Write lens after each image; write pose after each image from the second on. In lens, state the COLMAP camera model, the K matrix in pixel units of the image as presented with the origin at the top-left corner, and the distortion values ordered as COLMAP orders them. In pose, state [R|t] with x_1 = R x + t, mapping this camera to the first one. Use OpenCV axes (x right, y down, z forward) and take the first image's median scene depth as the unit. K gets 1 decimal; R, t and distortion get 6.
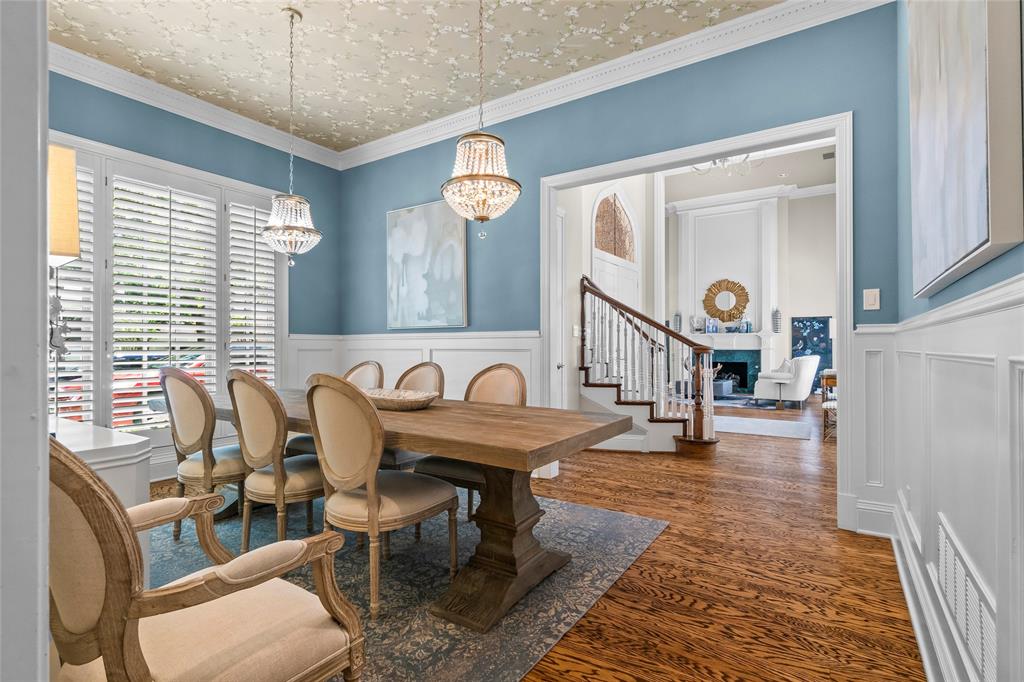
lens RADIAL K [[489.4, 0, 523.4], [0, 489.4, 344.6], [0, 0, 1]] dist [-0.000107, -0.000515]
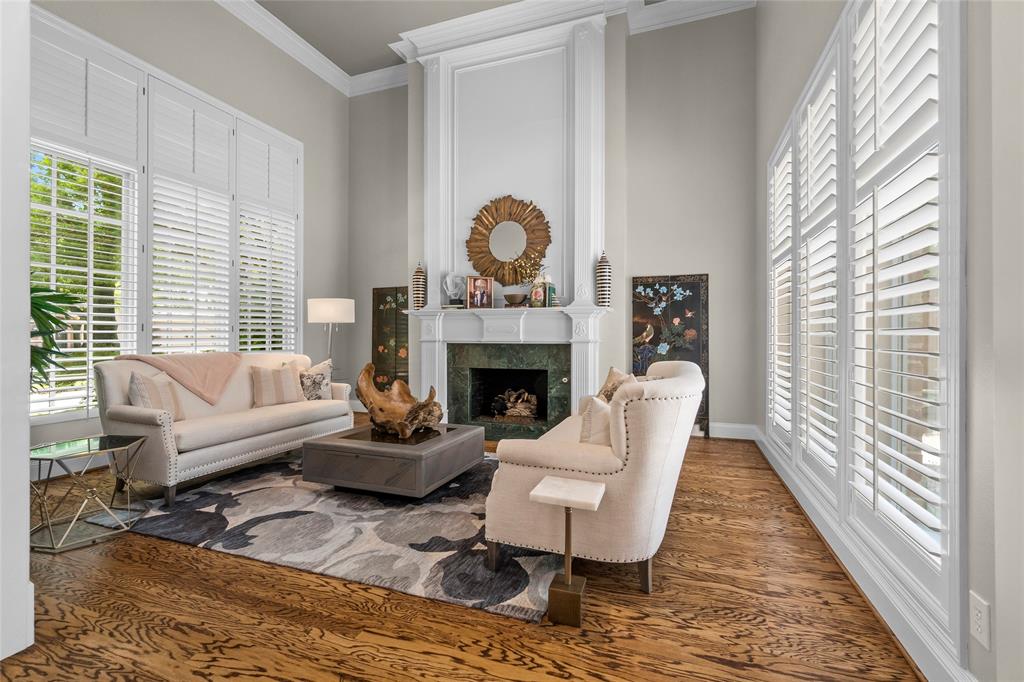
lens RADIAL K [[461.4, 0, 506.0], [0, 461.4, 336.7], [0, 0, 1]] dist [-0.001671, 0.000626]
pose [[0.973952, 0.001964, 0.226744, 0.322264], [-0.004472, 0.999934, 0.010548, -0.000510], [-0.226709, -0.011287, 0.973897, 0.581547]]
